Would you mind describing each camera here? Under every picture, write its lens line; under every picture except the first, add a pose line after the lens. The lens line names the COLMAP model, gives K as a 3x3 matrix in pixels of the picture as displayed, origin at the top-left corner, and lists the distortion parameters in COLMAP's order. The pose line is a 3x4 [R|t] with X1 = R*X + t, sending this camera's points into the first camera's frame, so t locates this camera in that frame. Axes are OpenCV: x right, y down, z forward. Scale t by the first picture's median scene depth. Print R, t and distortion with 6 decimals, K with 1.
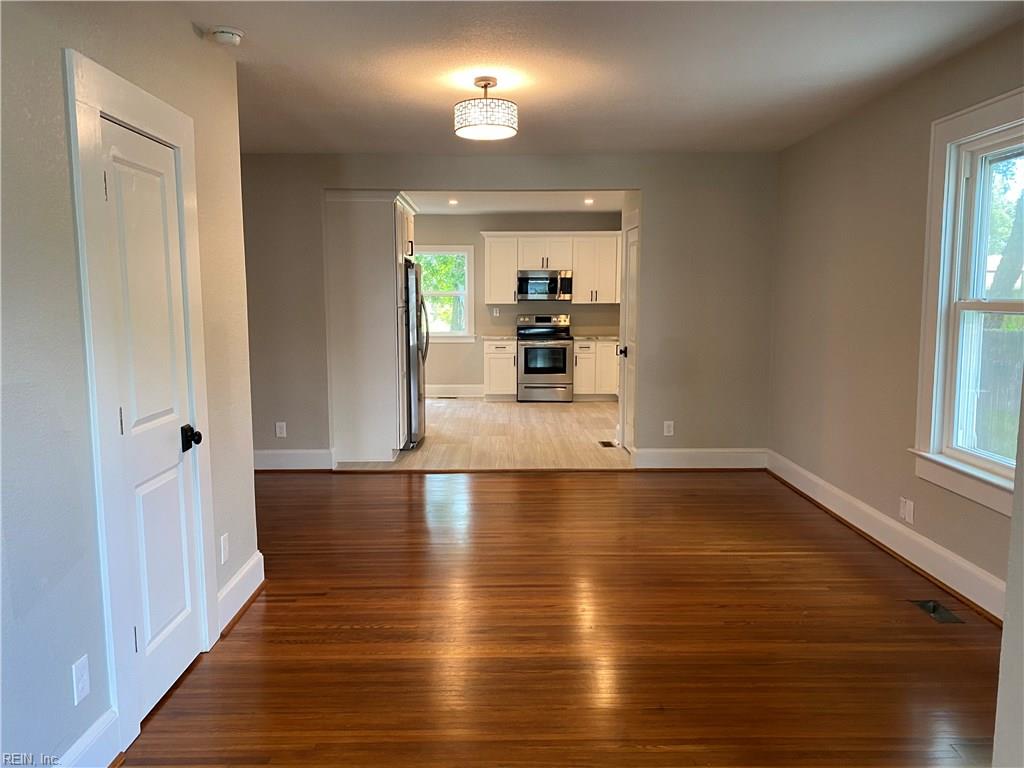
lens RADIAL K [[775.3, 0, 512.0], [0, 775.3, 384.0], [0, 0, 1]] dist [0.005538, -0.004869]
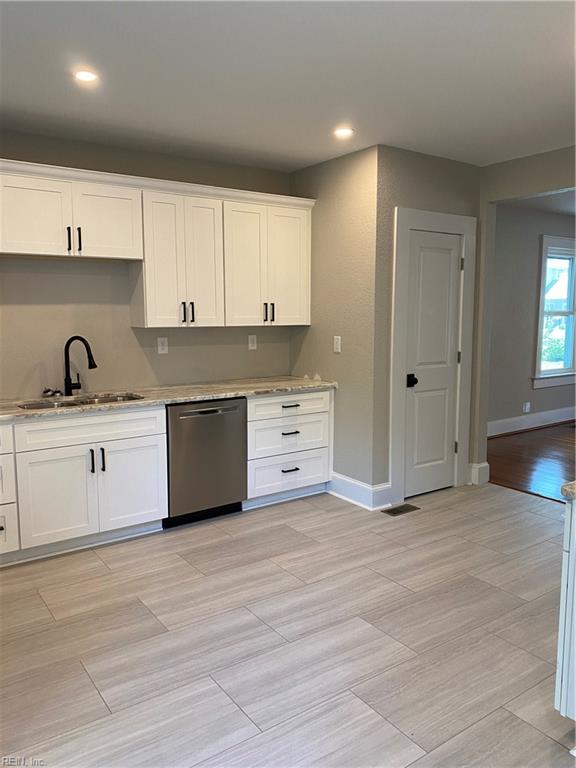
lens RADIAL K [[581.5, 0, 288.0], [0, 581.5, 384.0], [0, 0, 1]] dist [0.005538, -0.004869]
pose [[-0.554344, -0.099660, 0.826299, -0.186976], [0.096926, 0.978319, 0.183021, -0.110459], [-0.826624, 0.181546, -0.532666, 0.973354]]
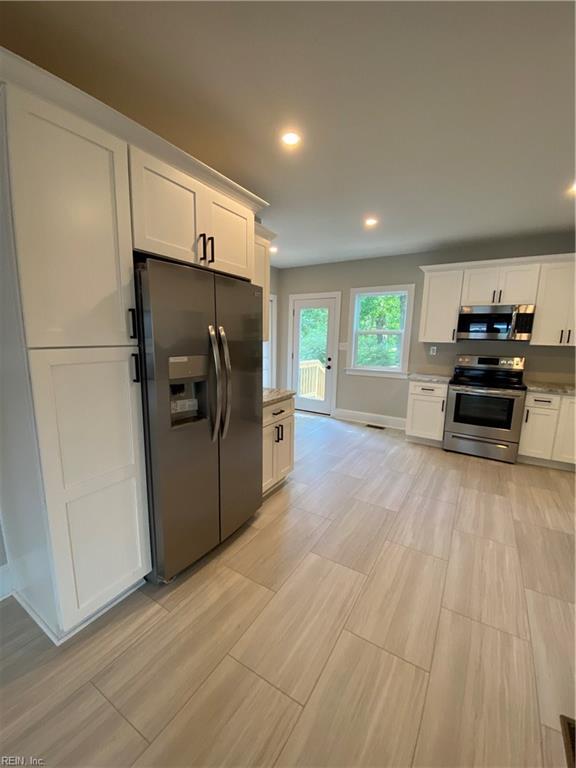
lens RADIAL K [[313.2, 0, 288.0], [0, 313.2, 384.0], [0, 0, 1]] dist [0.000516, -0.000105]
pose [[0.836114, 0.102820, -0.538833, 0.046435], [-0.079549, 0.994620, 0.066356, -0.064955], [0.542757, -0.012618, 0.839795, 0.587380]]
